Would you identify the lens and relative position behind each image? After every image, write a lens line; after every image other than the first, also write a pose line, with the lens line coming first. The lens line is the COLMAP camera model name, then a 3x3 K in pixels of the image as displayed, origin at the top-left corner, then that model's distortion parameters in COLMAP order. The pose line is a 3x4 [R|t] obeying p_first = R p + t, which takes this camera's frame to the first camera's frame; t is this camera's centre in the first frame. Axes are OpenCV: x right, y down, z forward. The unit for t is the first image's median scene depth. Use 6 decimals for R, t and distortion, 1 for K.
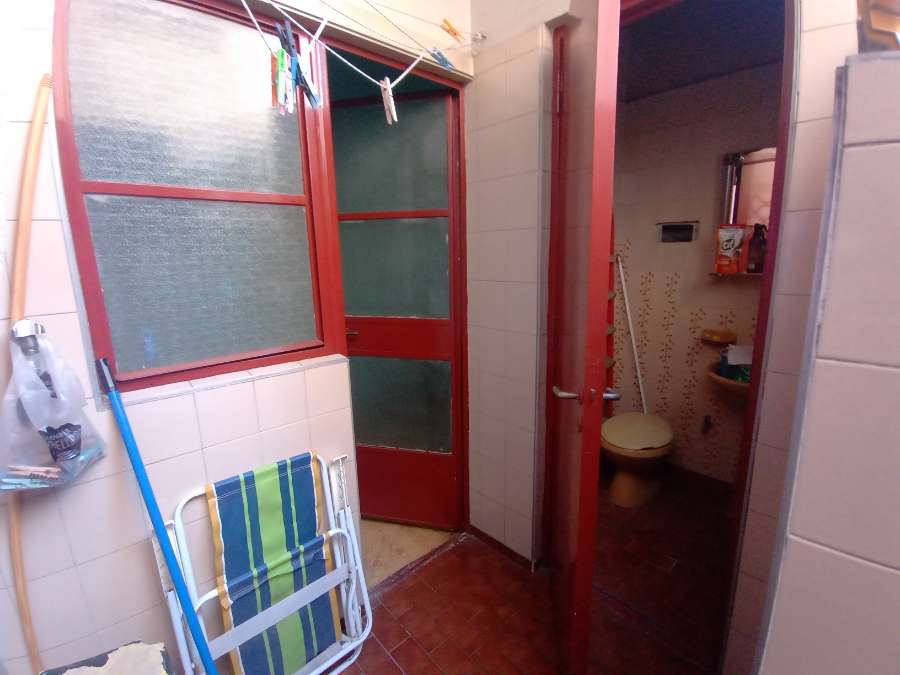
lens RADIAL K [[410.8, 0, 453.8], [0, 410.8, 336.7], [0, 0, 1]] dist [-0.019700, -0.000474]
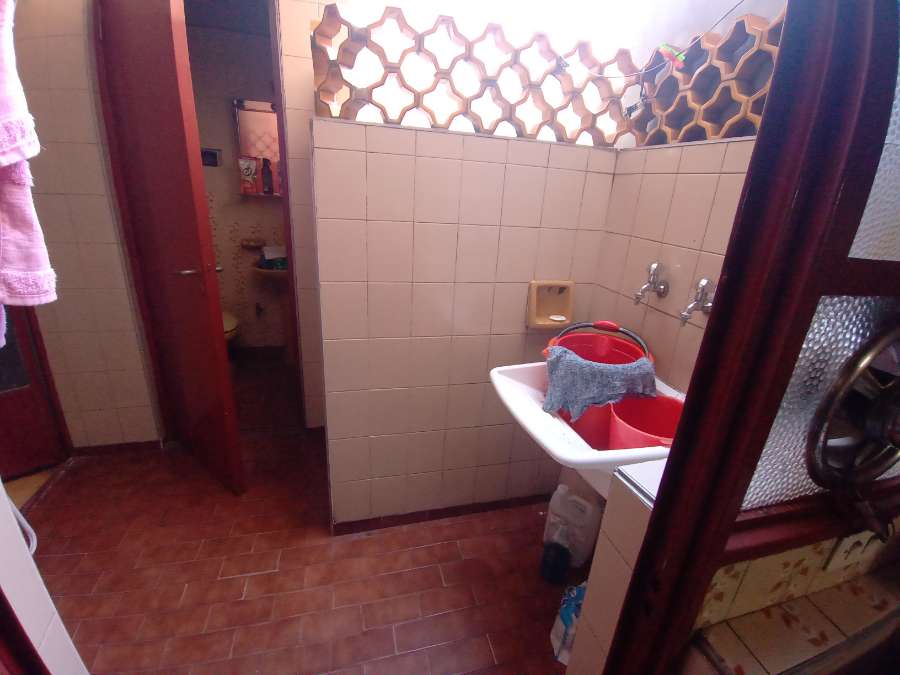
lens RADIAL K [[410.8, 0, 454.1], [0, 410.8, 335.0], [0, 0, 1]] dist [-0.019700, -0.000474]
pose [[0.477741, -0.246498, 0.843210, -0.271510], [0.097201, 0.968766, 0.228131, 0.055991], [-0.873107, -0.027027, 0.486779, -0.271456]]
